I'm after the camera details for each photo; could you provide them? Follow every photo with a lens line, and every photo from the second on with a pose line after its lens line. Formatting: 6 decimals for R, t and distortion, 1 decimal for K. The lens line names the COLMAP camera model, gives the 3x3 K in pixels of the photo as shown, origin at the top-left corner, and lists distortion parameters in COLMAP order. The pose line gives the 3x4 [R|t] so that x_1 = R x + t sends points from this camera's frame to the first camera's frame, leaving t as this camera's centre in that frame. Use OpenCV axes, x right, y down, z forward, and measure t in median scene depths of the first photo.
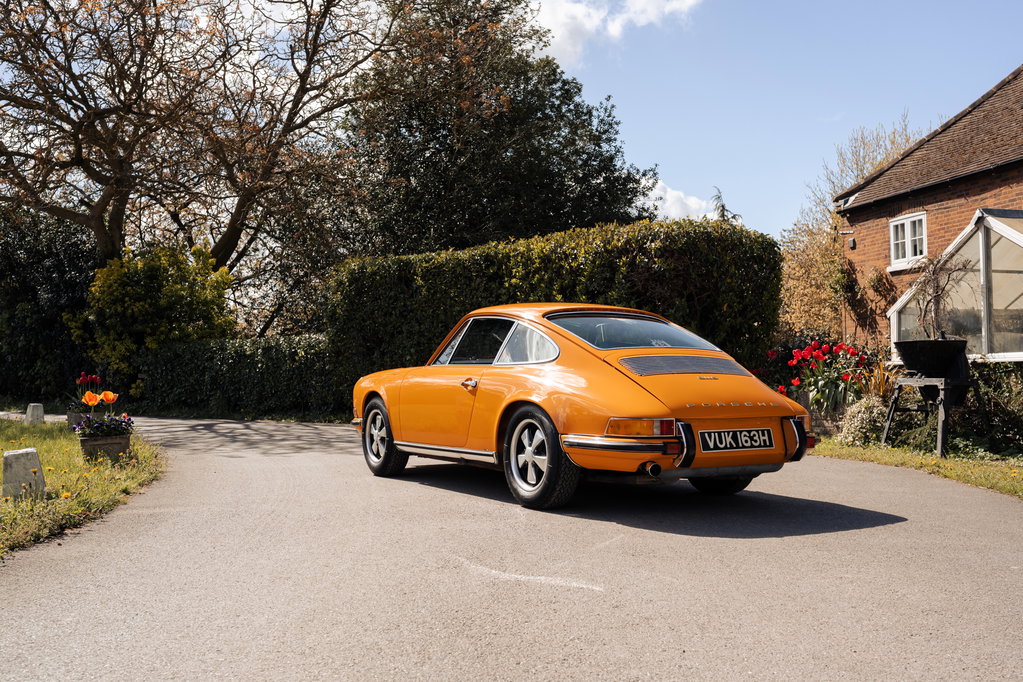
lens RADIAL K [[976.0, 0, 511.5], [0, 976.0, 341.0], [0, 0, 1]] dist [-0.010468, 0.011138]
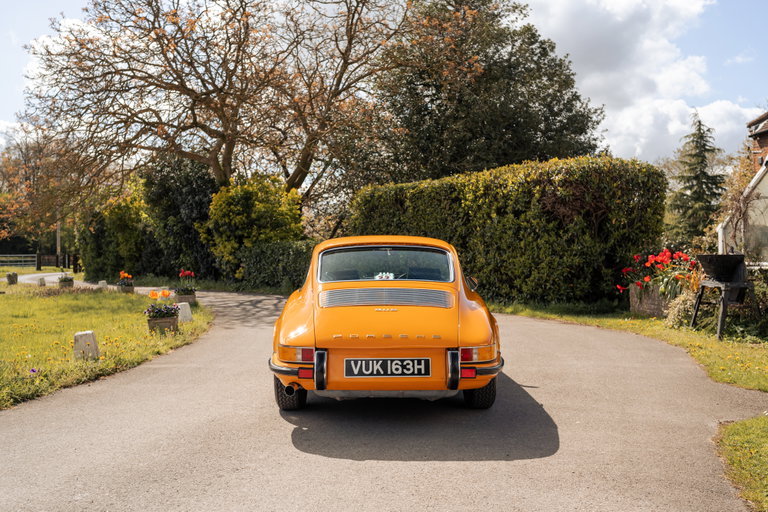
lens RADIAL K [[739.2, 0, 384.5], [0, 739.2, 254.6], [0, 0, 1]] dist [-0.000282, 0.022204]
pose [[0.974655, -0.003804, -0.223679, 0.086611], [0.012161, 0.999278, 0.035996, -0.018368], [0.223381, -0.037803, 0.973998, -0.051849]]
